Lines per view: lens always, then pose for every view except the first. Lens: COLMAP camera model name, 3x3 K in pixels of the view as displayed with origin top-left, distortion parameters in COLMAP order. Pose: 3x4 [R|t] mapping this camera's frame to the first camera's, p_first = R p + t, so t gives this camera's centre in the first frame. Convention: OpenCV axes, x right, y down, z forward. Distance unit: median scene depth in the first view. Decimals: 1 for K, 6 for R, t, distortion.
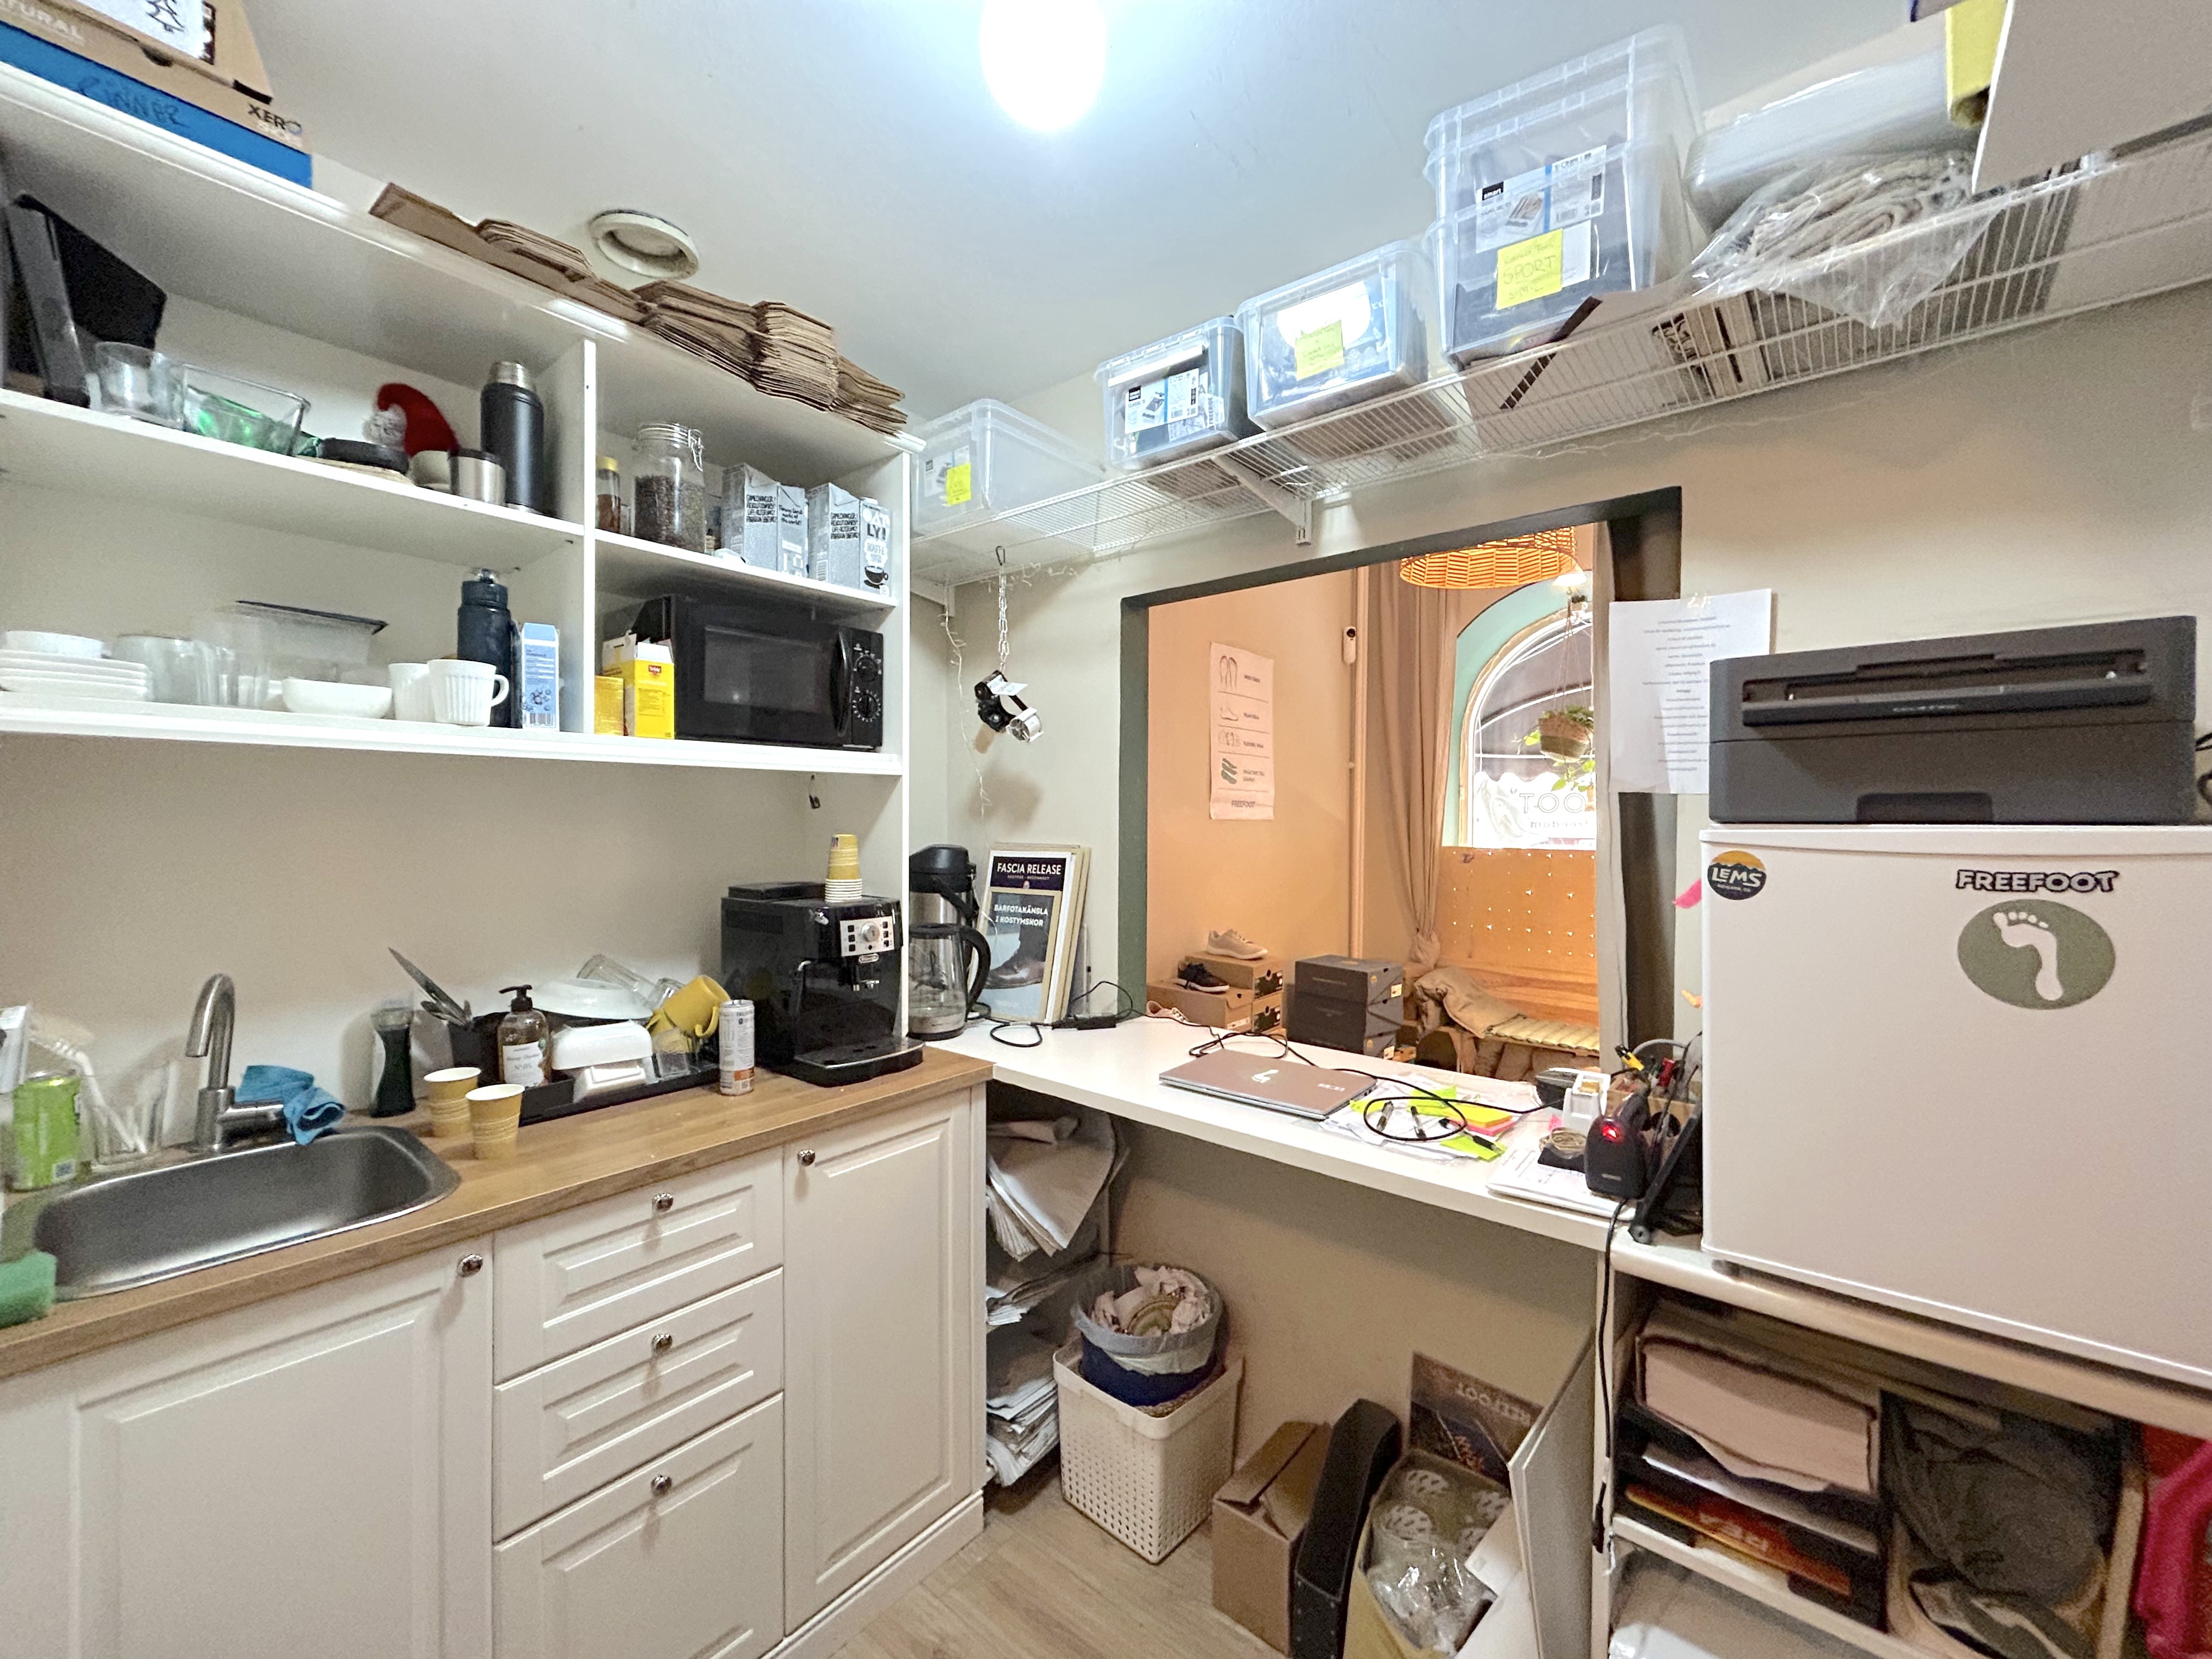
lens RADIAL K [[880.8, 0, 1099.5], [0, 880.8, 824.0], [0, 0, 1]] dist [0.001101, -0.000742]
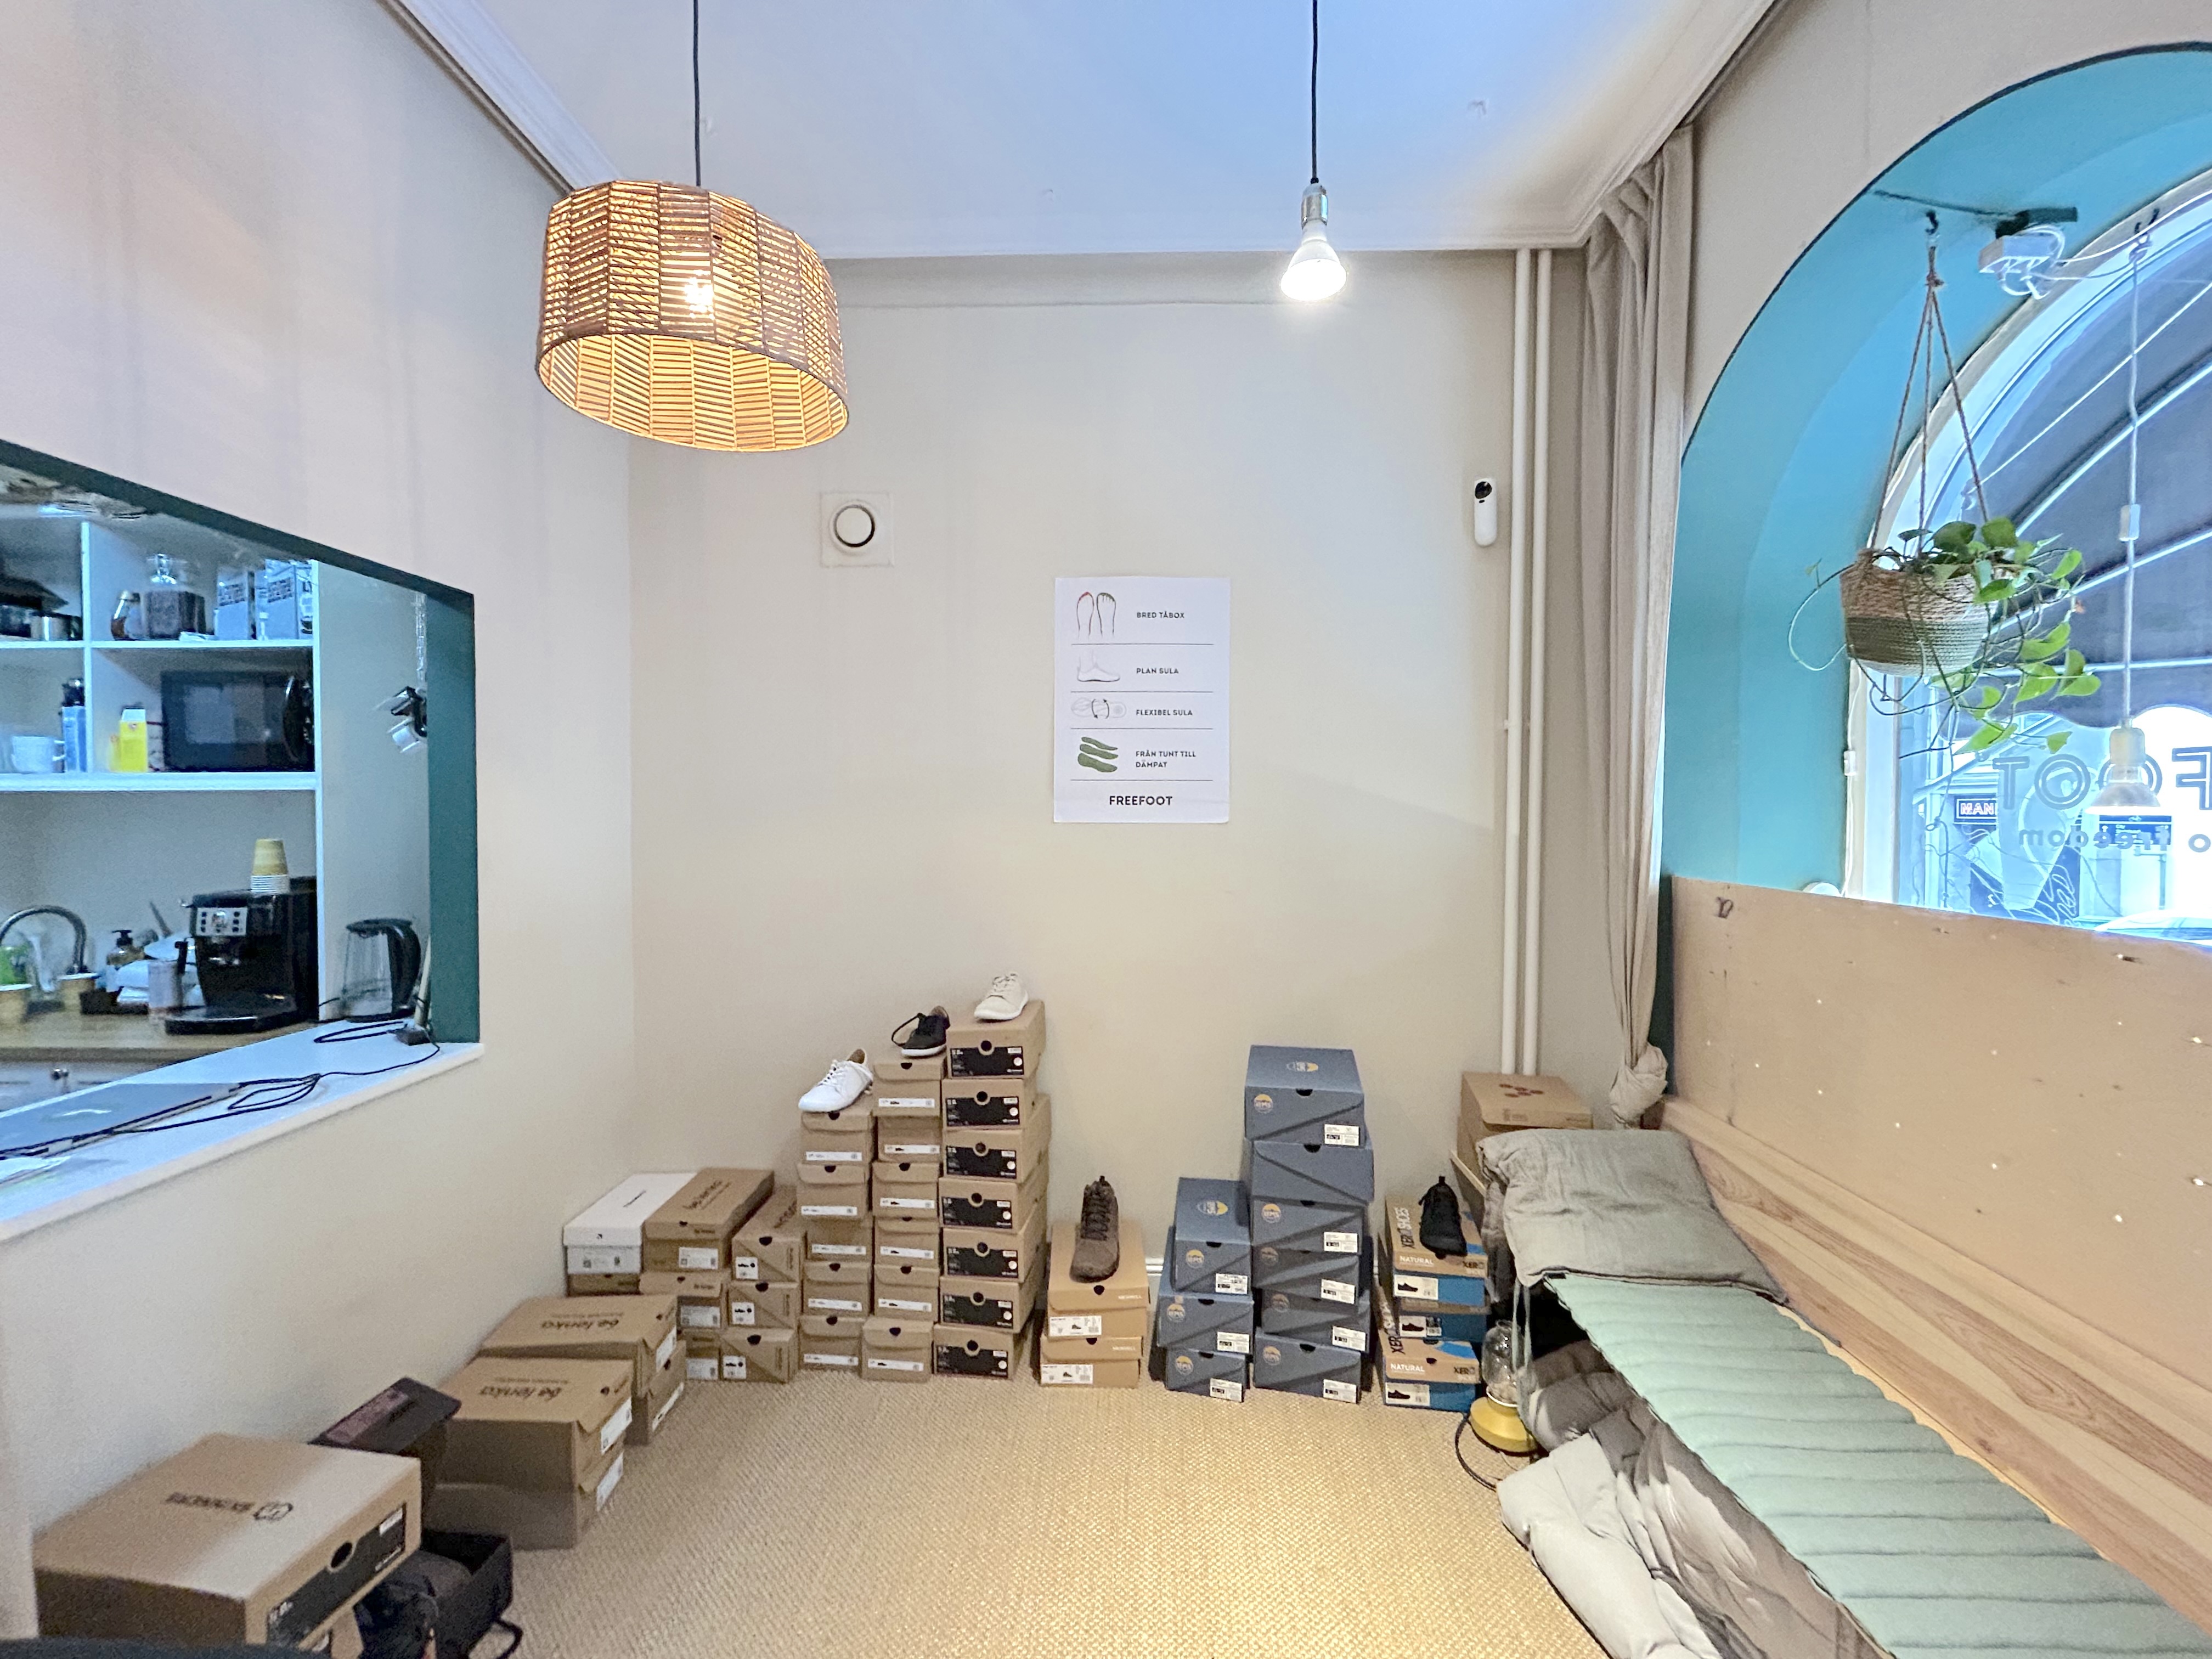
lens RADIAL K [[894.1, 0, 1102.6], [0, 894.1, 826.5], [0, 0, 1]] dist [-0.003388, 0.002212]
pose [[0.626777, 0.010538, -0.779128, 0.718985], [-0.001375, 0.999922, 0.012418, -0.012015], [0.779198, -0.006712, 0.626742, 0.564448]]
